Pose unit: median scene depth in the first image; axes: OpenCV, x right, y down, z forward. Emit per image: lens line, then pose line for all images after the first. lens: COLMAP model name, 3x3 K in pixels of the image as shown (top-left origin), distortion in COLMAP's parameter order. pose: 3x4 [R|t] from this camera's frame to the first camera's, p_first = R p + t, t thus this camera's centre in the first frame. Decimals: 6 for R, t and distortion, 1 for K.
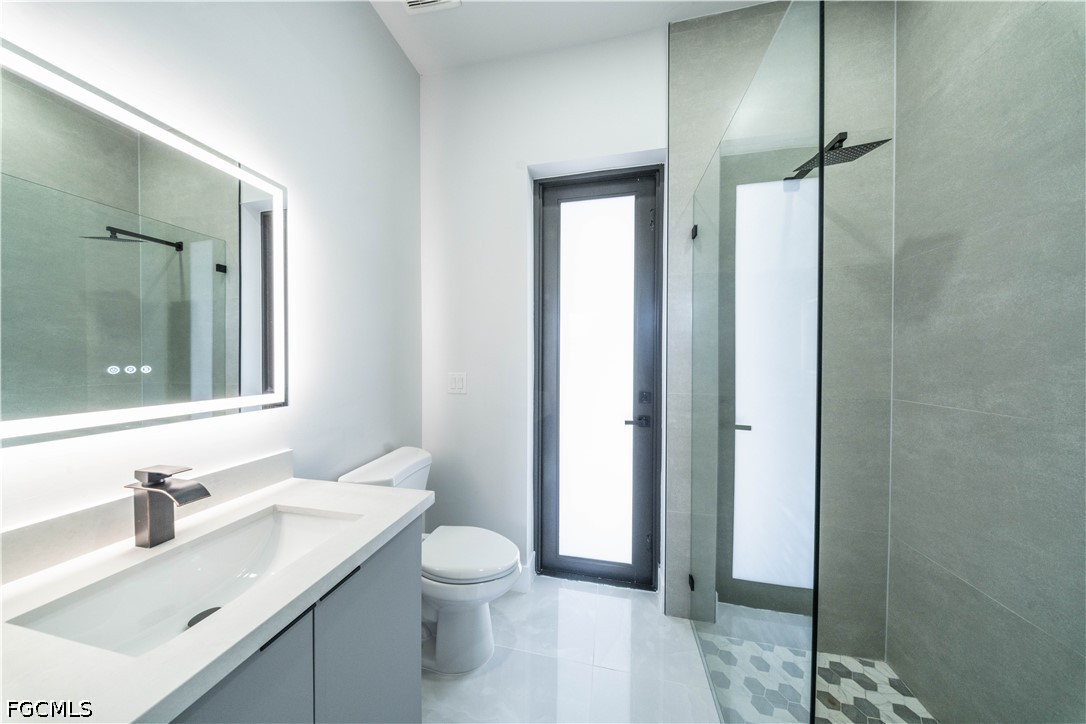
lens RADIAL K [[317.6, 0, 543.0], [0, 317.6, 362.0], [0, 0, 1]] dist [0.000366, 0.000022]
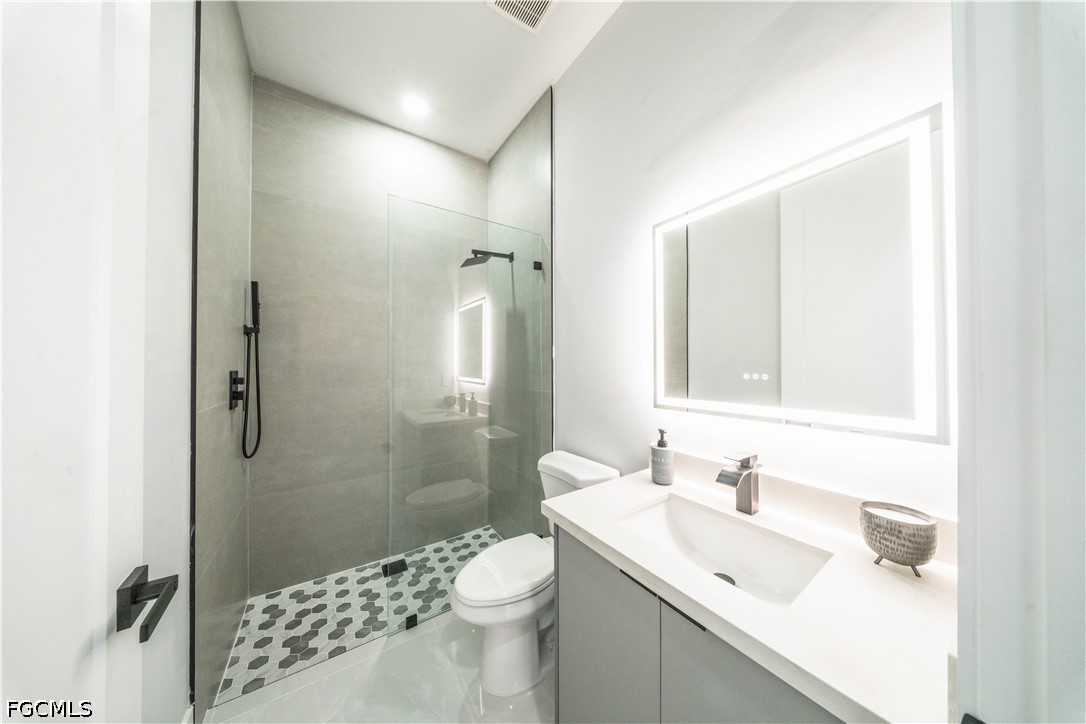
lens RADIAL K [[320.2, 0, 543.0], [0, 320.2, 362.0], [0, 0, 1]] dist [0.000224, 0.000009]
pose [[-0.689172, -0.010892, -0.724516, 0.303180], [-0.012146, 0.999920, -0.003478, -0.021721], [0.724496, 0.006403, -0.689249, 1.273111]]
